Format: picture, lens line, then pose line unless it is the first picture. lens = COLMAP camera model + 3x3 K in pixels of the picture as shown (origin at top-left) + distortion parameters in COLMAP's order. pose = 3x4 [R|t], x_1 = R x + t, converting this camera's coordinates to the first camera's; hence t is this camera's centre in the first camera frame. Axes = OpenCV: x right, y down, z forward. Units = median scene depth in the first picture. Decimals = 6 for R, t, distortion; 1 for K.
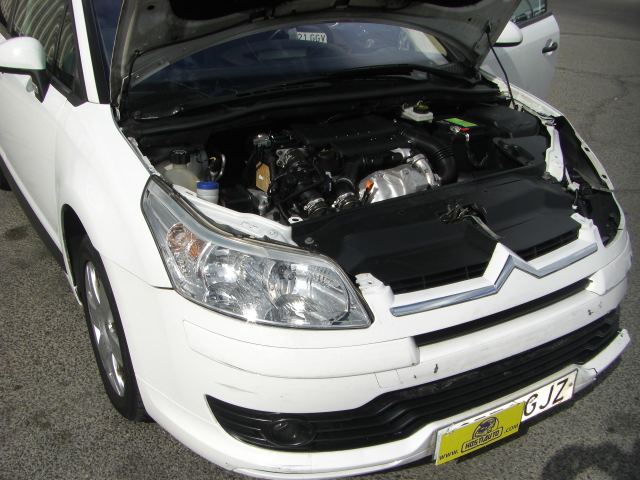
lens RADIAL K [[718.1, 0, 310.8], [0, 718.1, 257.5], [0, 0, 1]] dist [-0.137643, 0.000000]
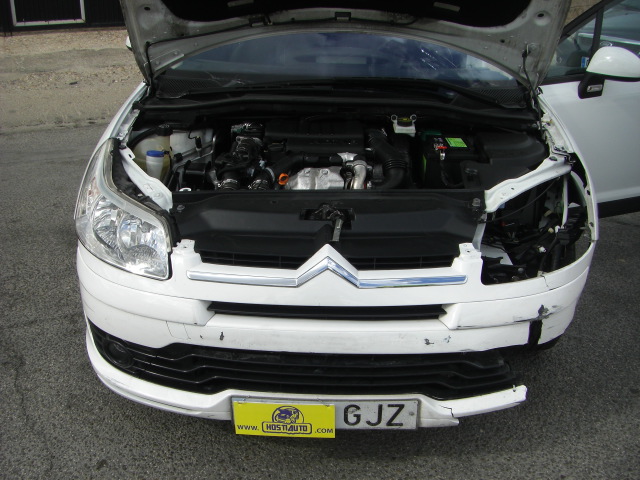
lens RADIAL K [[718.1, 0, 315.9], [0, 718.1, 249.2], [0, 0, 1]] dist [-0.137643, 0.000000]
pose [[0.849956, 0.213684, -0.481574, 0.688785], [-0.228076, 0.973203, 0.029287, -0.037067], [0.474928, 0.084943, 0.875916, 0.066452]]
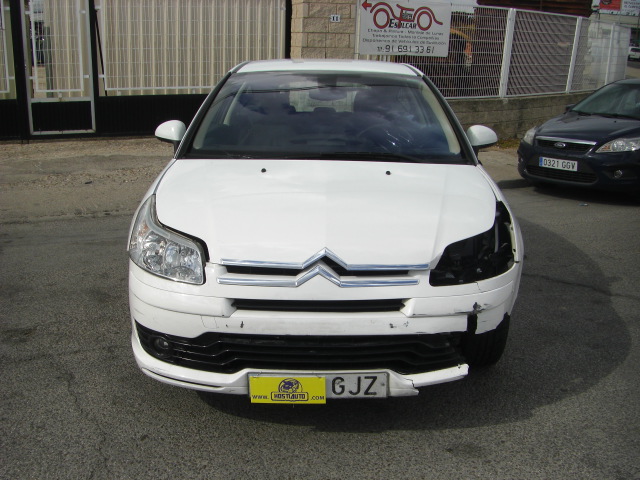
lens RADIAL K [[718.1, 0, 311.3], [0, 718.1, 245.1], [0, 0, 1]] dist [-0.137643, 0.000000]
pose [[0.858117, 0.120903, -0.499016, 0.892596], [-0.216301, 0.966557, -0.137775, 0.145008], [0.465670, 0.226165, 0.855570, -0.242664]]
